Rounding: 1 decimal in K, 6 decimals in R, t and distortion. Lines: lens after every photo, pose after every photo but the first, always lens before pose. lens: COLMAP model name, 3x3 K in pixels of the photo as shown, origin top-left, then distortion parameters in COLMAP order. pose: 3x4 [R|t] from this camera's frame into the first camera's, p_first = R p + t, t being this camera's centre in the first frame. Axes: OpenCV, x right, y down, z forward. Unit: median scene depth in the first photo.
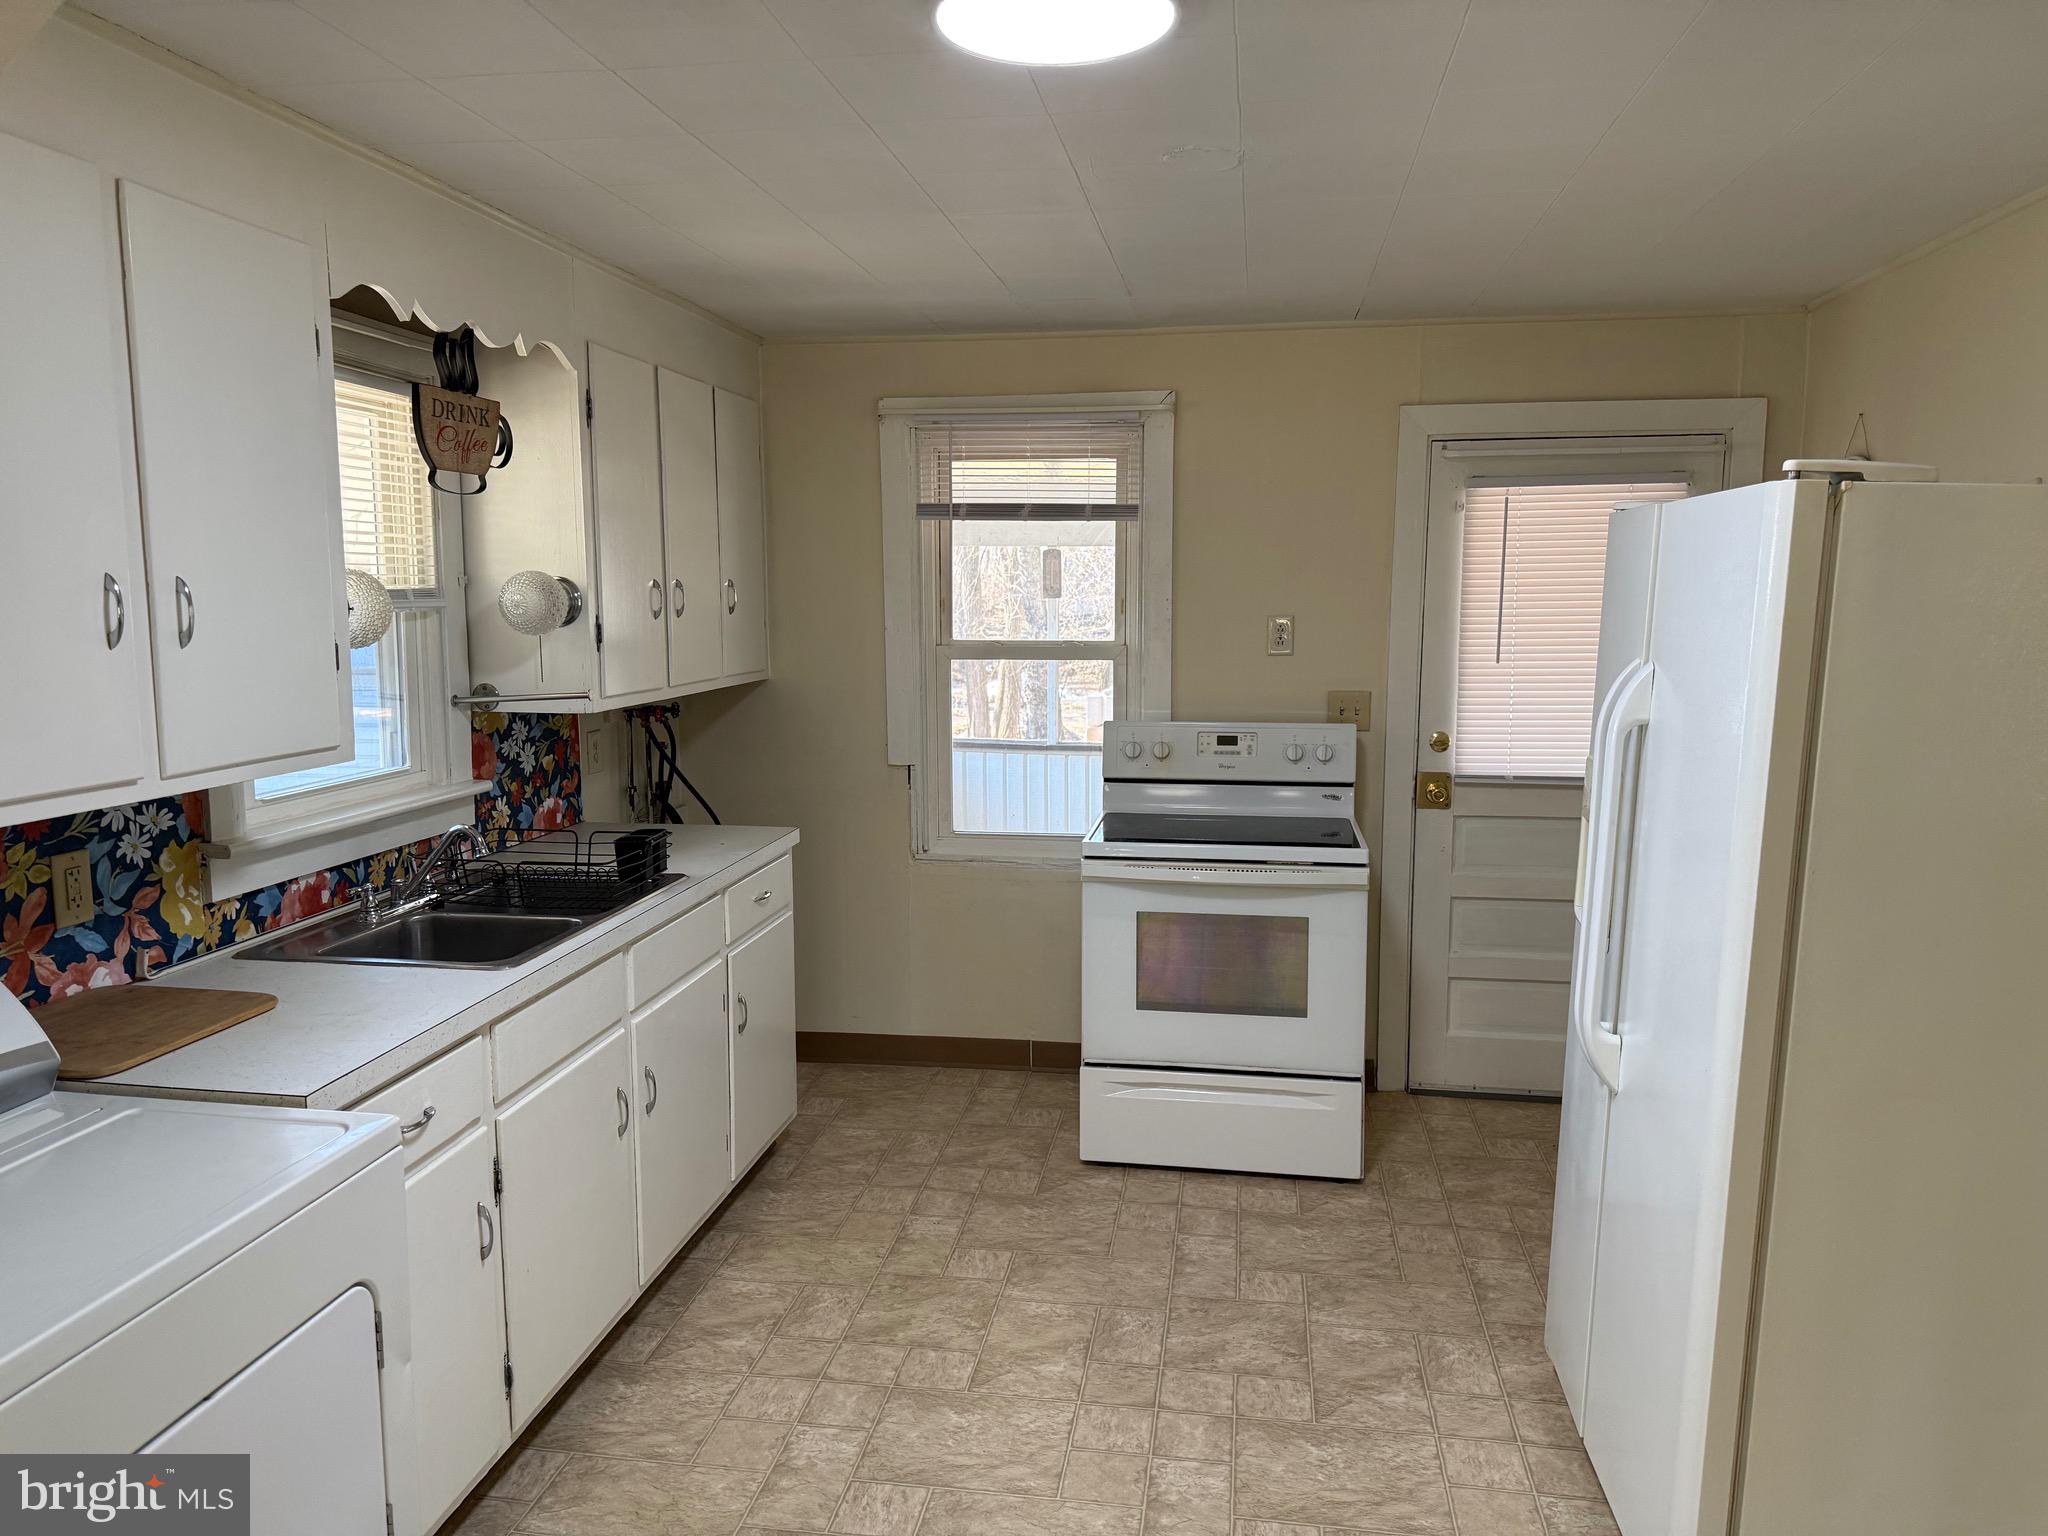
lens RADIAL K [[1427.2, 0, 1024.0], [0, 1427.2, 768.0], [0, 0, 1]] dist [0.003998, 0.001601]
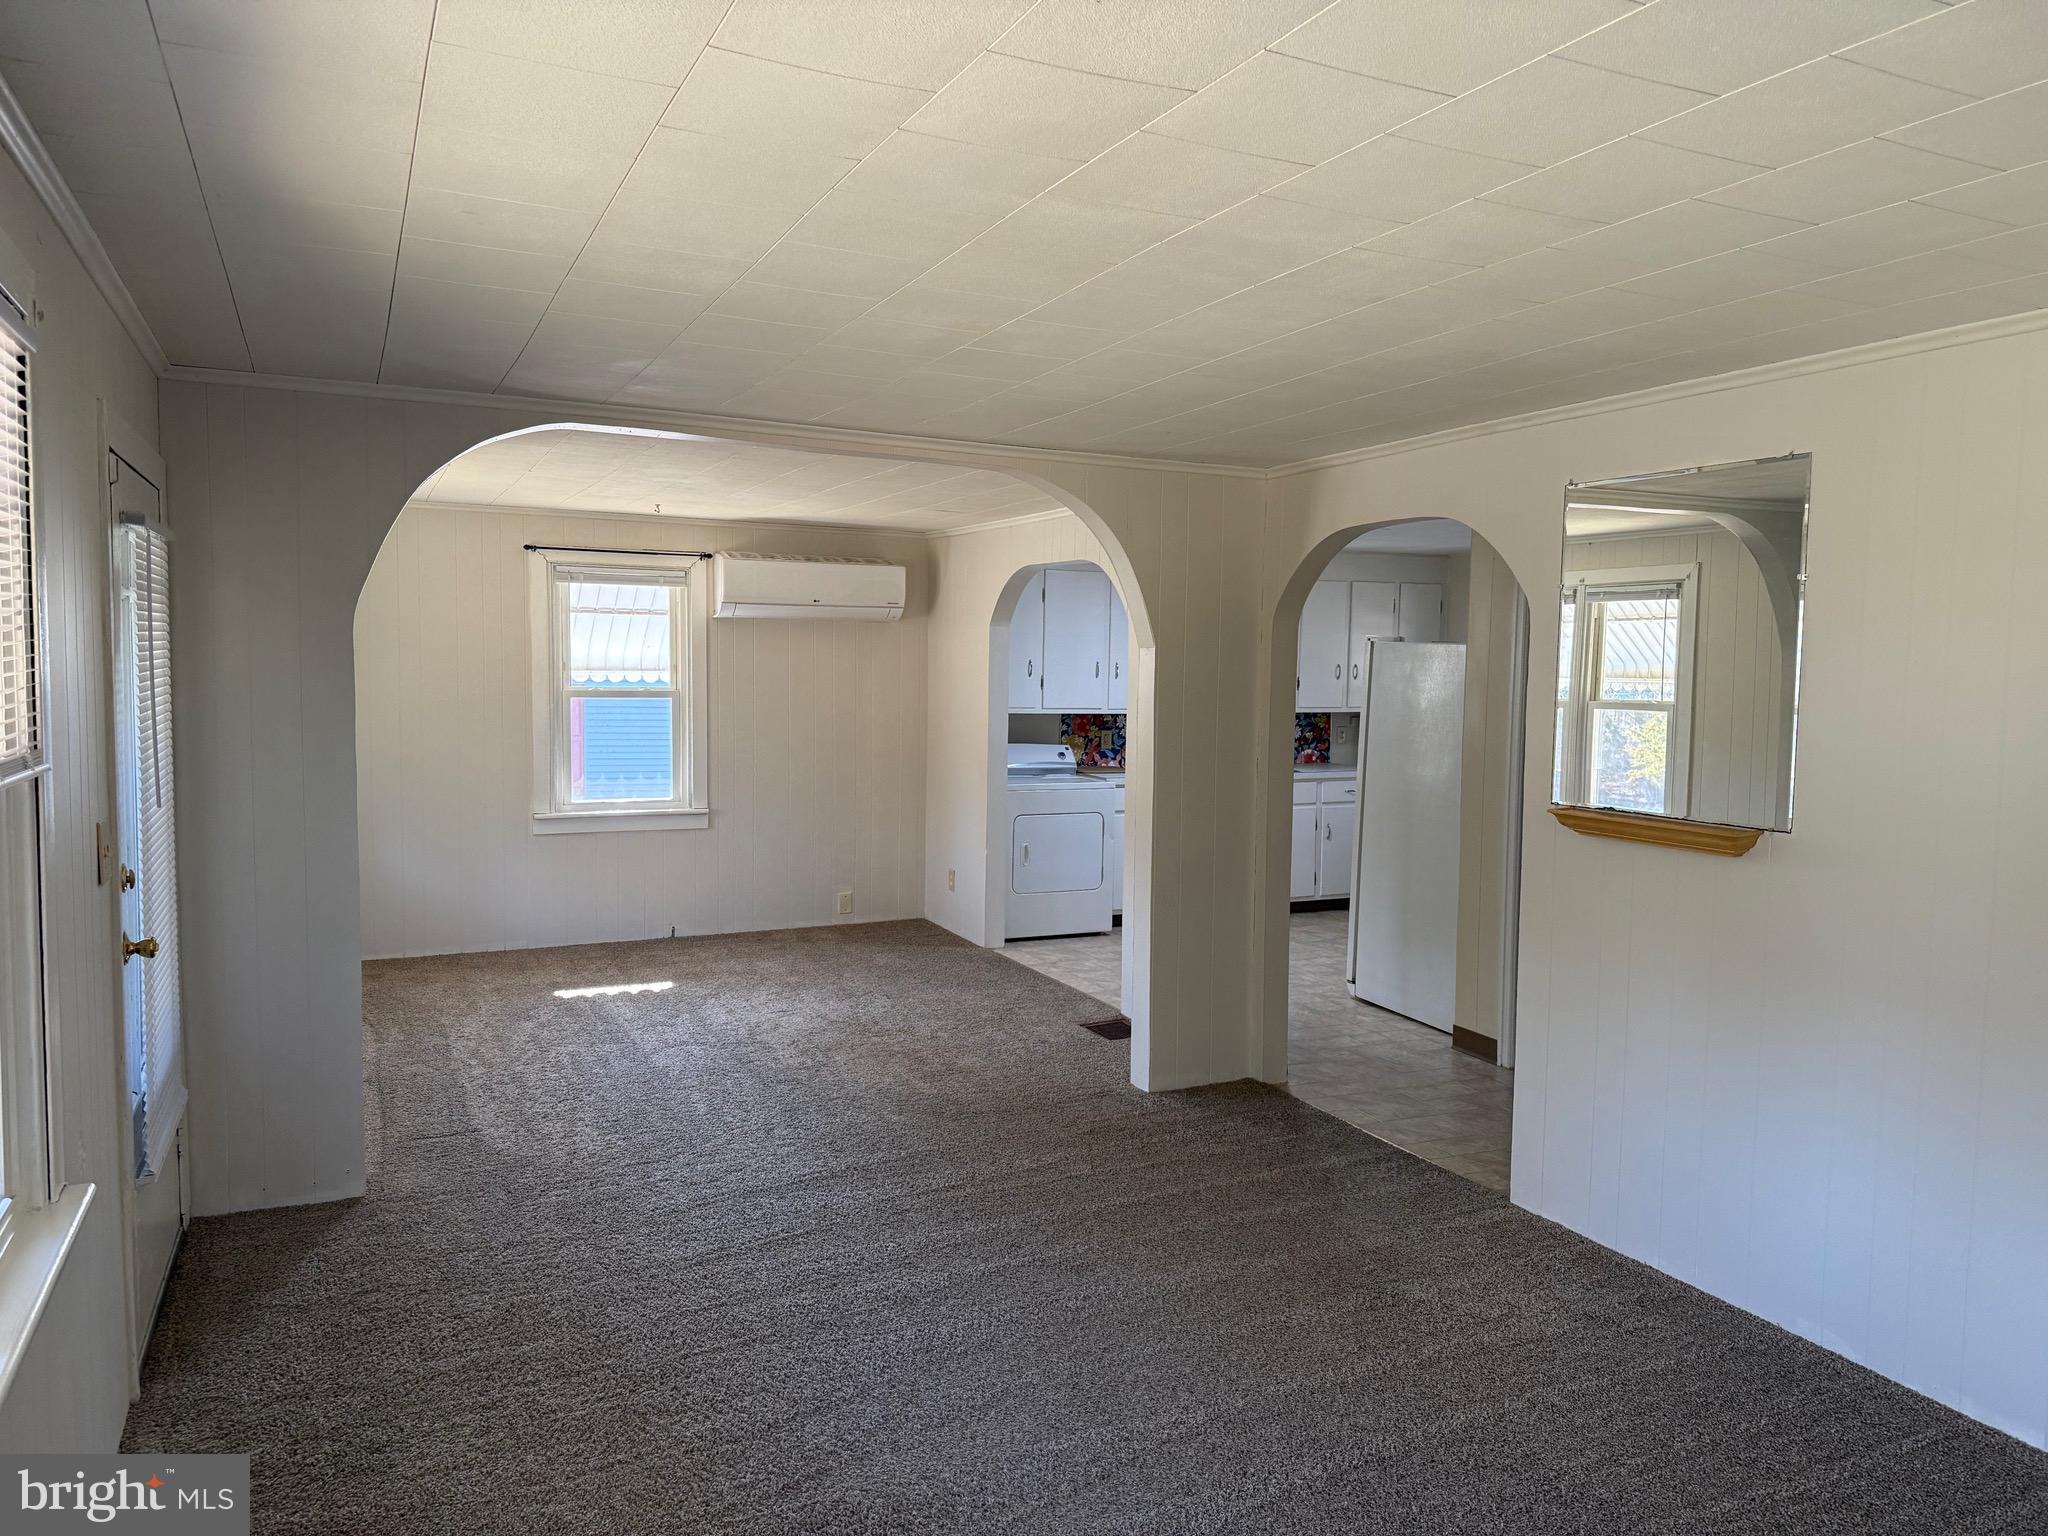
lens RADIAL K [[1427.2, 0, 1024.0], [0, 1427.2, 768.0], [0, 0, 1]] dist [0.003998, 0.001601]
pose [[0.560086, 0.069453, -0.825518, 1.175662], [-0.117571, 0.993057, 0.003781, 0.082639], [0.820049, 0.094940, 0.564363, -0.670702]]
